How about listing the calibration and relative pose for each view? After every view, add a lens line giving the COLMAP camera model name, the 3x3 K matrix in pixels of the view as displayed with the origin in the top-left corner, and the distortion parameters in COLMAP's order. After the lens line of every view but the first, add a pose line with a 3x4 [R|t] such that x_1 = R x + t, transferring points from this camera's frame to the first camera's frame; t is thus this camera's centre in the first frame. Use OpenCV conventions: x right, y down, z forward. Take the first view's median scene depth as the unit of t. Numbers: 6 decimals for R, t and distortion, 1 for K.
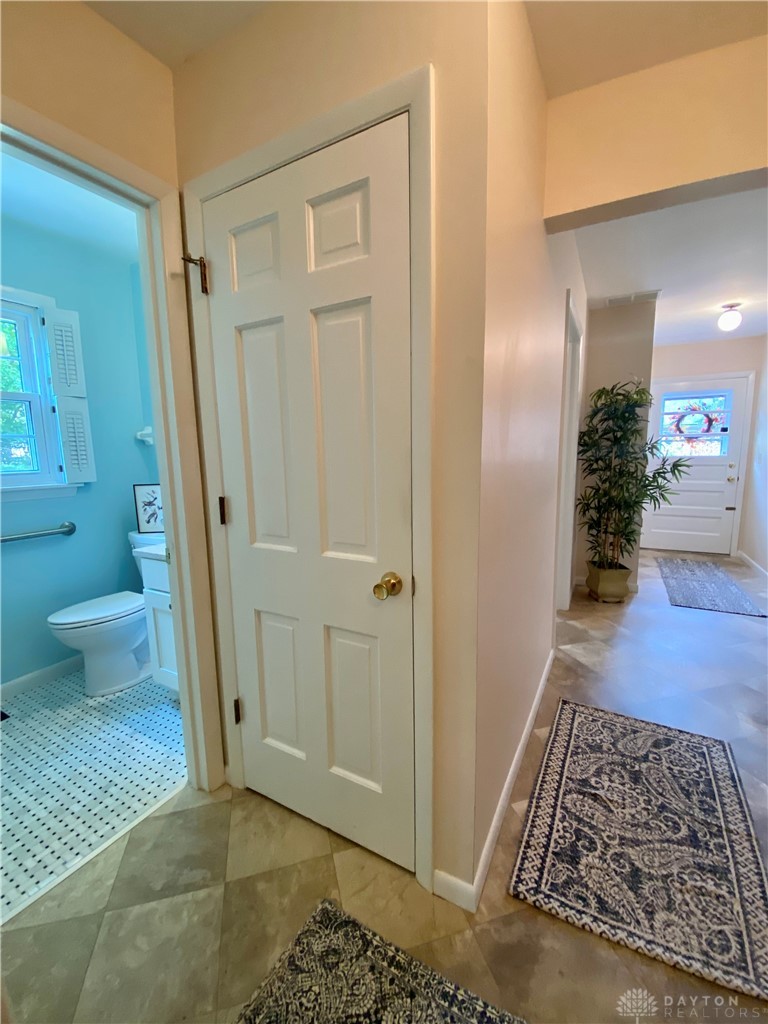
lens RADIAL K [[415.6, 0, 384.0], [0, 415.6, 512.0], [0, 0, 1]] dist [0.018188, -0.018883]
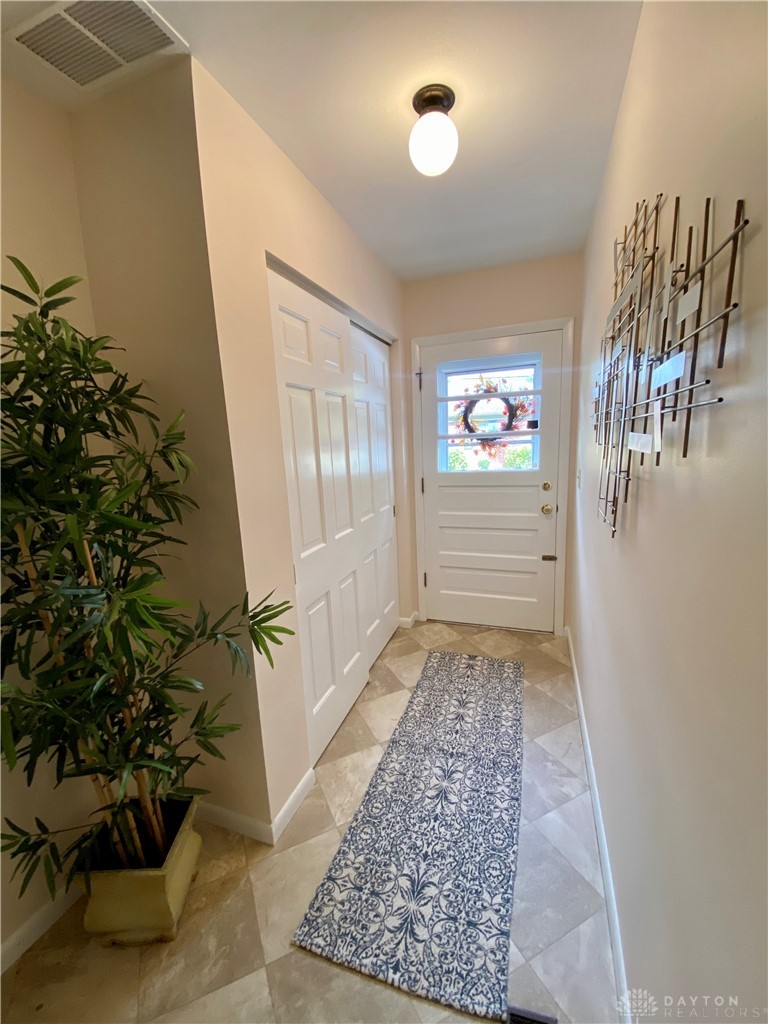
lens RADIAL K [[415.6, 0, 384.0], [0, 415.6, 512.0], [0, 0, 1]] dist [0.018188, -0.018883]
pose [[0.986997, -0.064765, 0.147116, 0.713248], [0.059085, 0.997341, 0.042659, -0.155664], [-0.149488, -0.033412, 0.988199, 0.625196]]
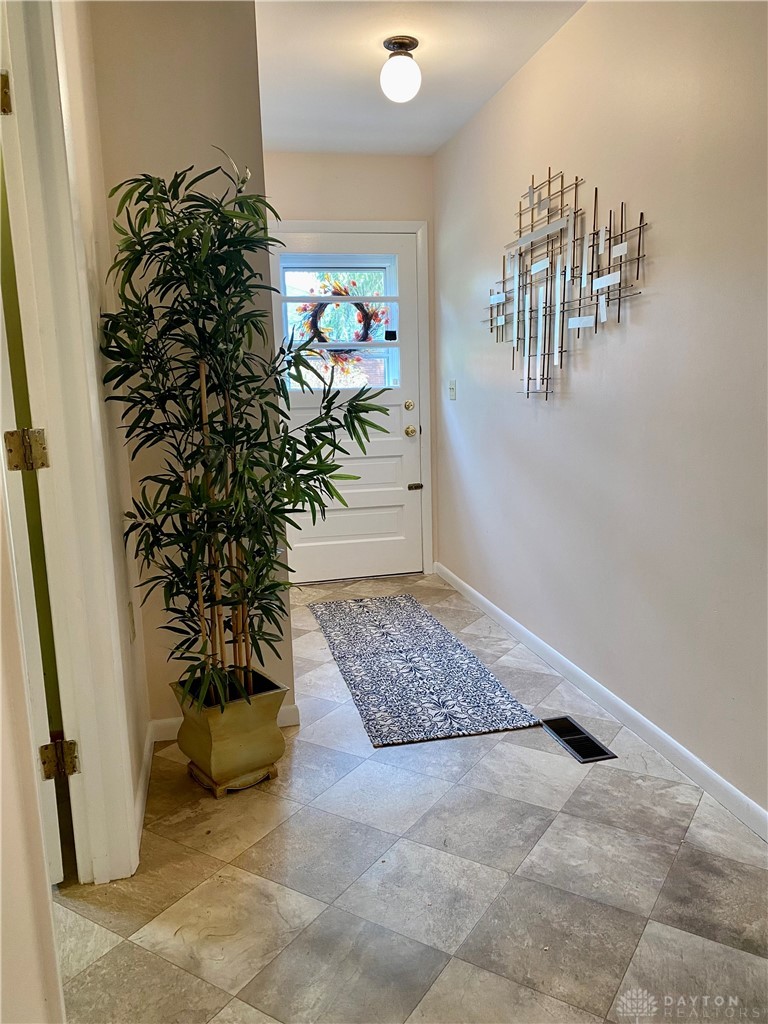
lens RADIAL K [[770.6, 0, 387.8], [0, 770.6, 518.9], [0, 0, 1]] dist [0.052192, -0.006375]
pose [[0.743420, -0.125637, 0.656919, 0.216375], [0.110804, 0.991761, 0.064282, -0.047390], [-0.659583, 0.025000, 0.751216, 0.398723]]
